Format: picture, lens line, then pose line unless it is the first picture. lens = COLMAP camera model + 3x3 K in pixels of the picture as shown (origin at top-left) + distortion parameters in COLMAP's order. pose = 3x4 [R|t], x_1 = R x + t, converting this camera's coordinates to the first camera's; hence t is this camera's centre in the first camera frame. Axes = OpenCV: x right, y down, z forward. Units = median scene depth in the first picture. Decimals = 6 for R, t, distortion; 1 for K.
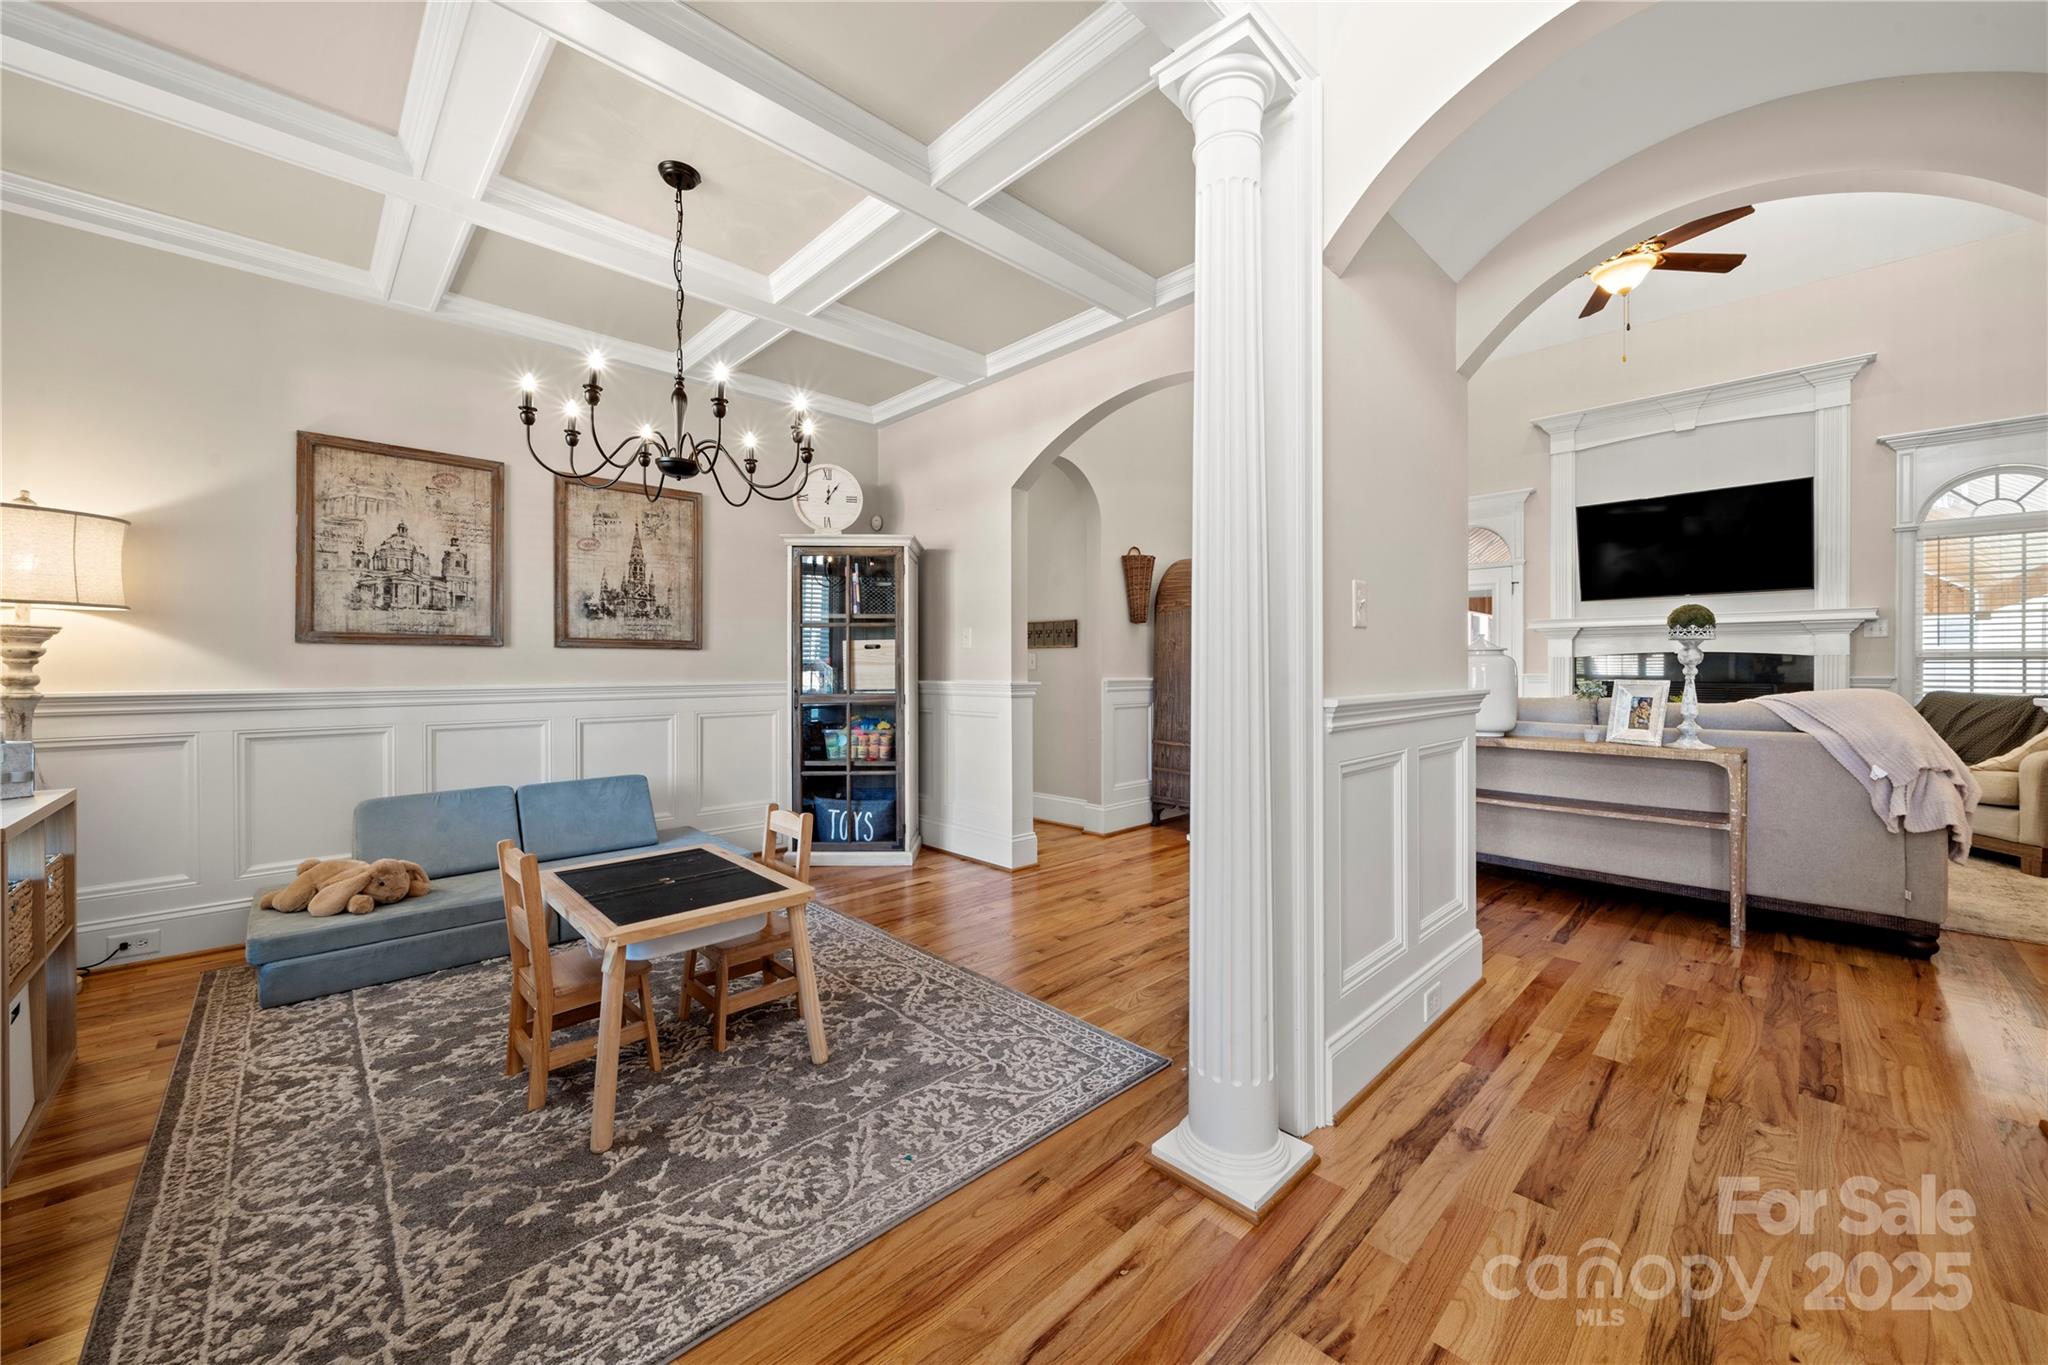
lens RADIAL K [[774.3, 0, 1028.8], [0, 774.3, 668.4], [0, 0, 1]] dist [-0.003690, 0.001398]
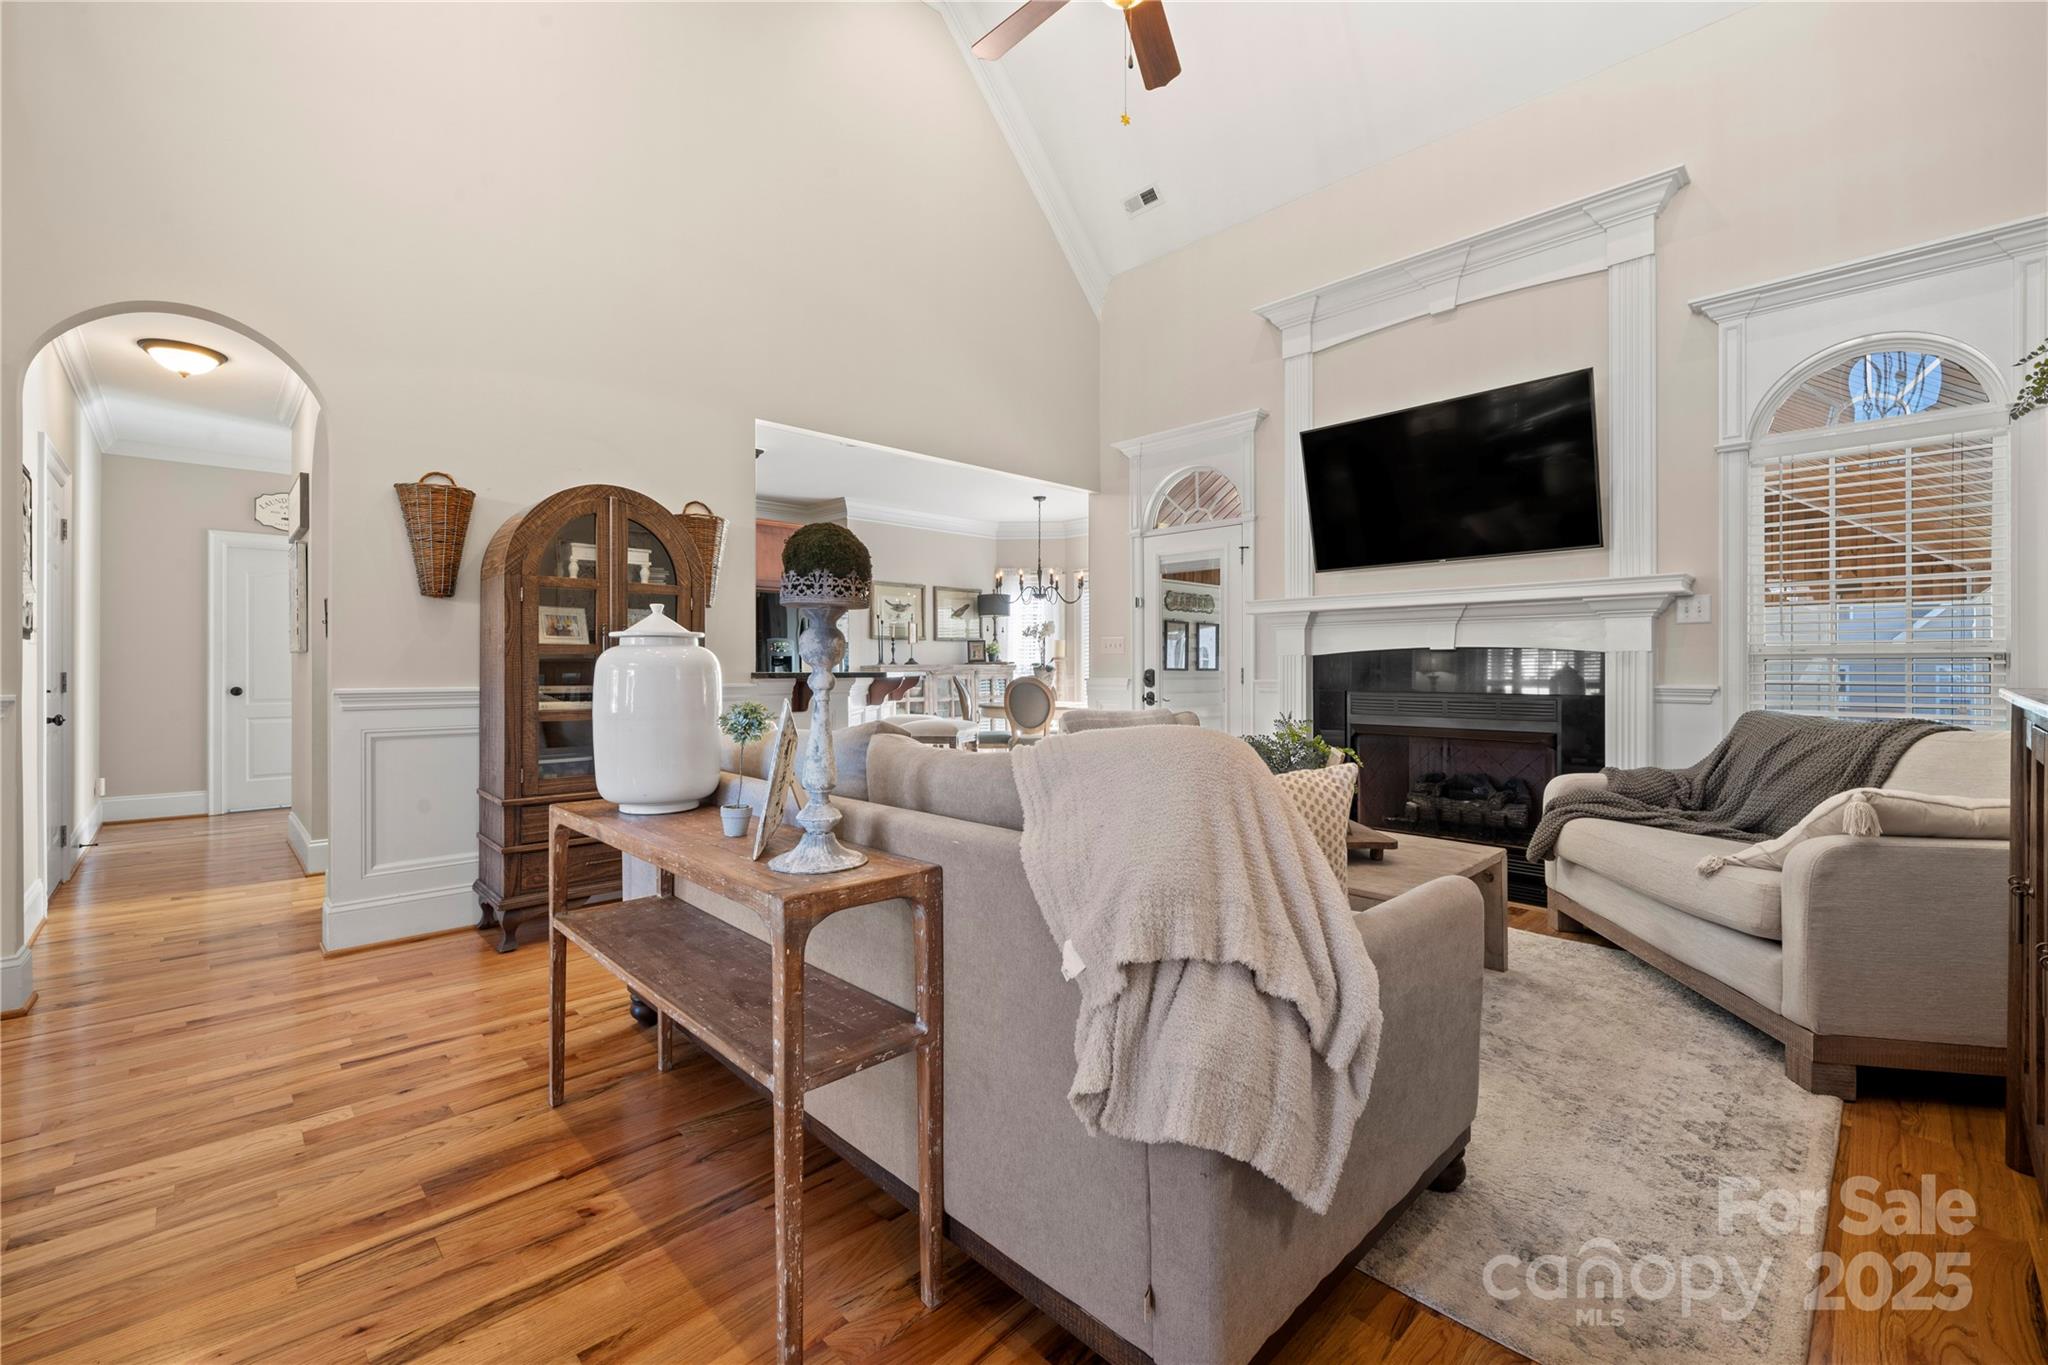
lens RADIAL K [[820.1, 0, 1018.6], [0, 820.1, 678.7], [0, 0, 1]] dist [-0.002106, 0.000718]
pose [[0.999991, 0.001158, -0.004166, 0.778725], [-0.001104, 0.999916, 0.012928, -0.002256], [0.004181, -0.012923, 0.999908, 0.460321]]
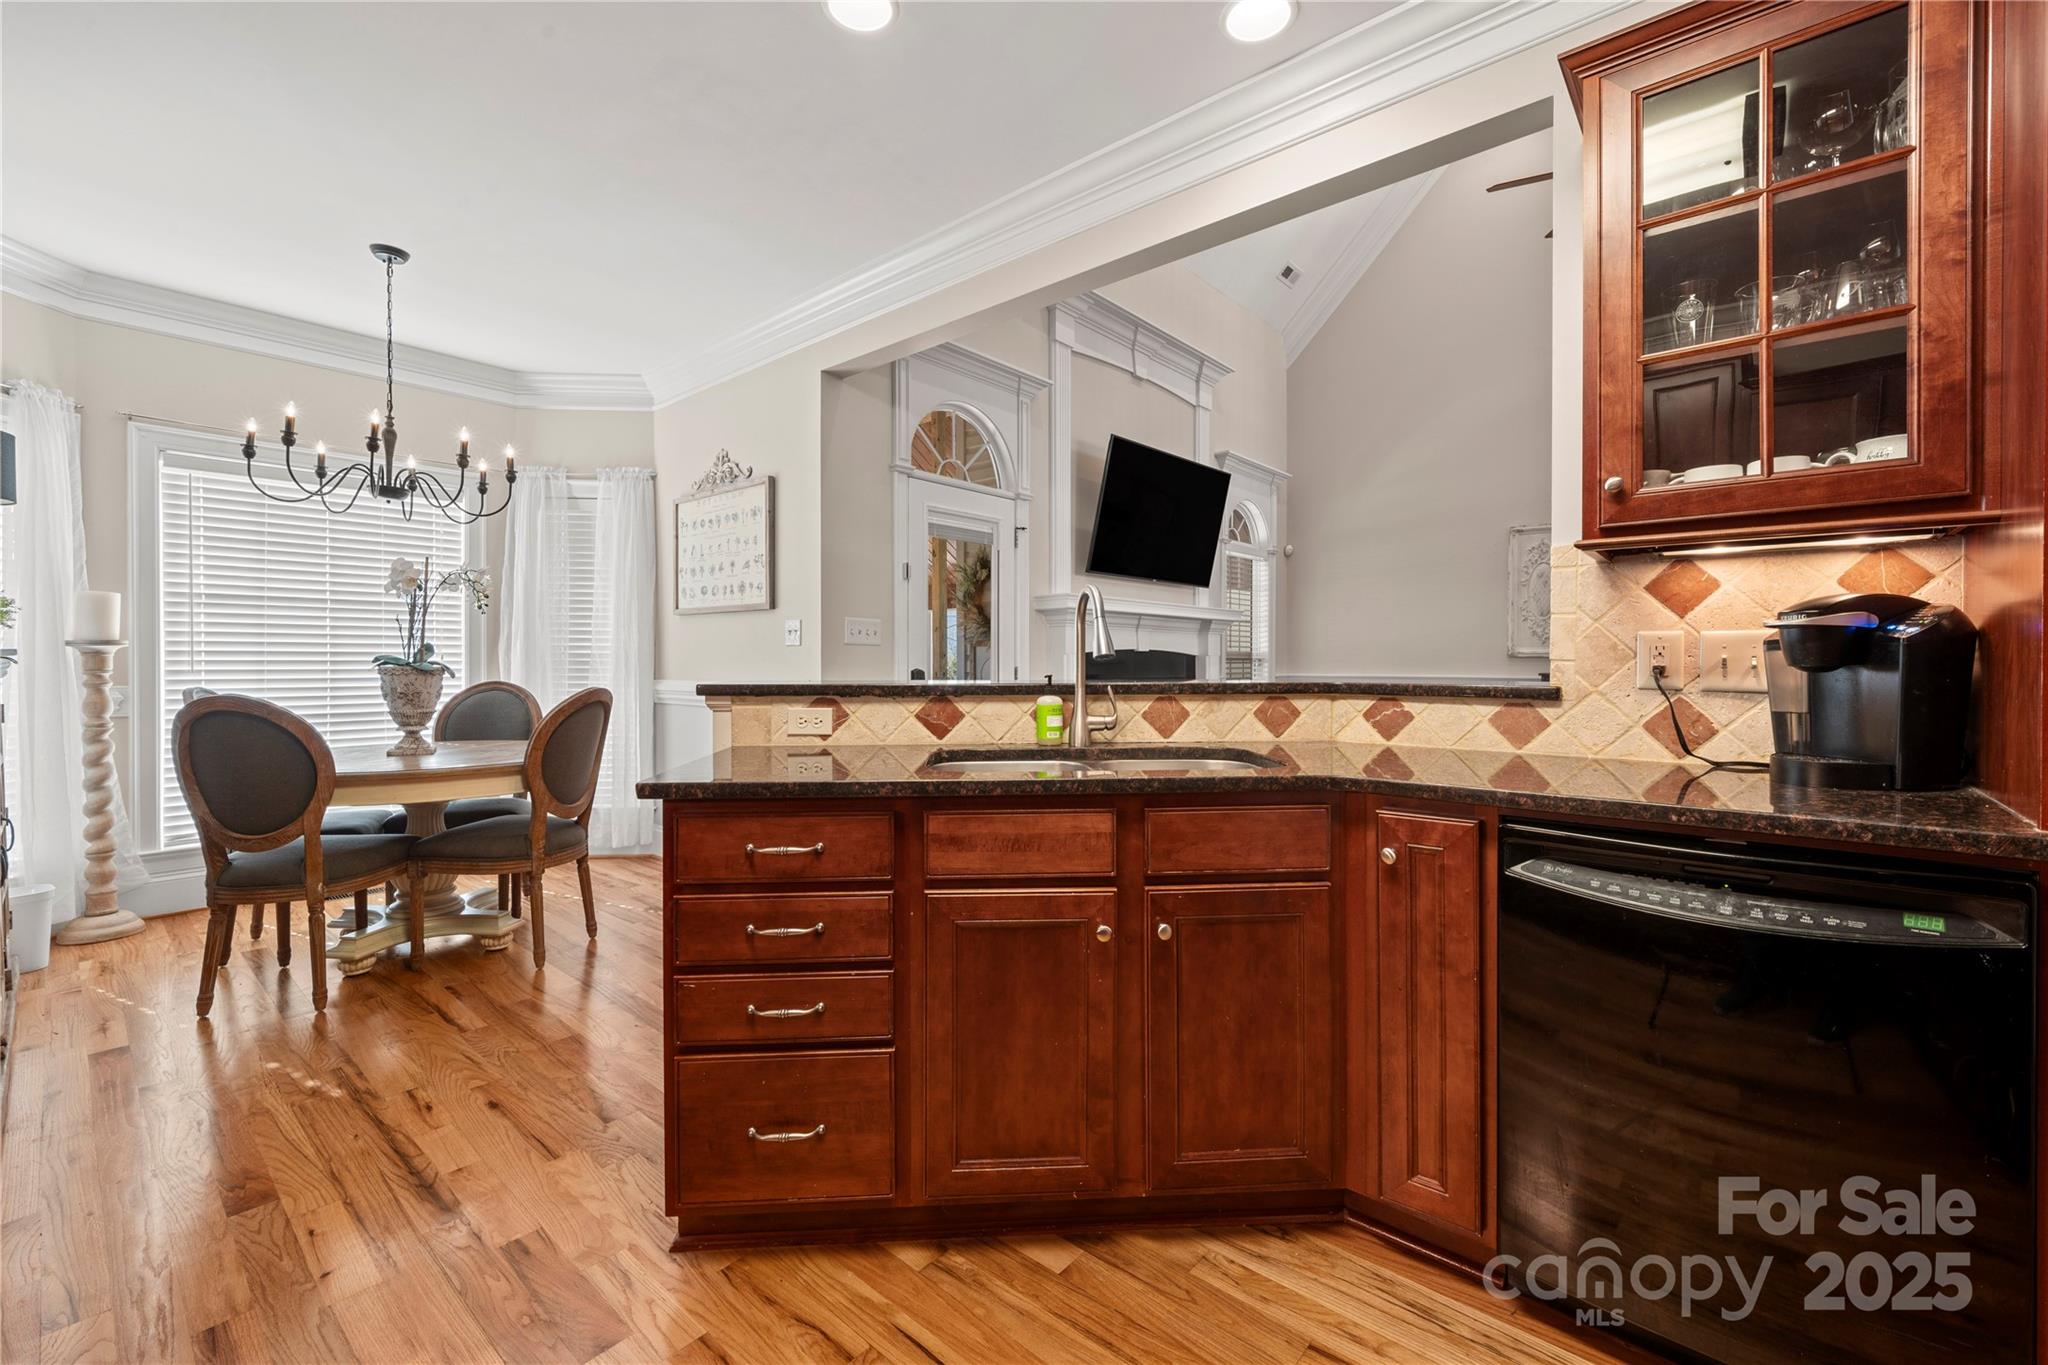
lens RADIAL K [[820.1, 0, 1011.0], [0, 820.1, 673.6], [0, 0, 1]] dist [-0.002106, 0.000718]
pose [[-0.062338, -0.015264, 0.997938, -0.023582], [0.001264, 0.999881, 0.015373, -0.013395], [-0.998054, 0.002220, -0.062311, 1.904835]]
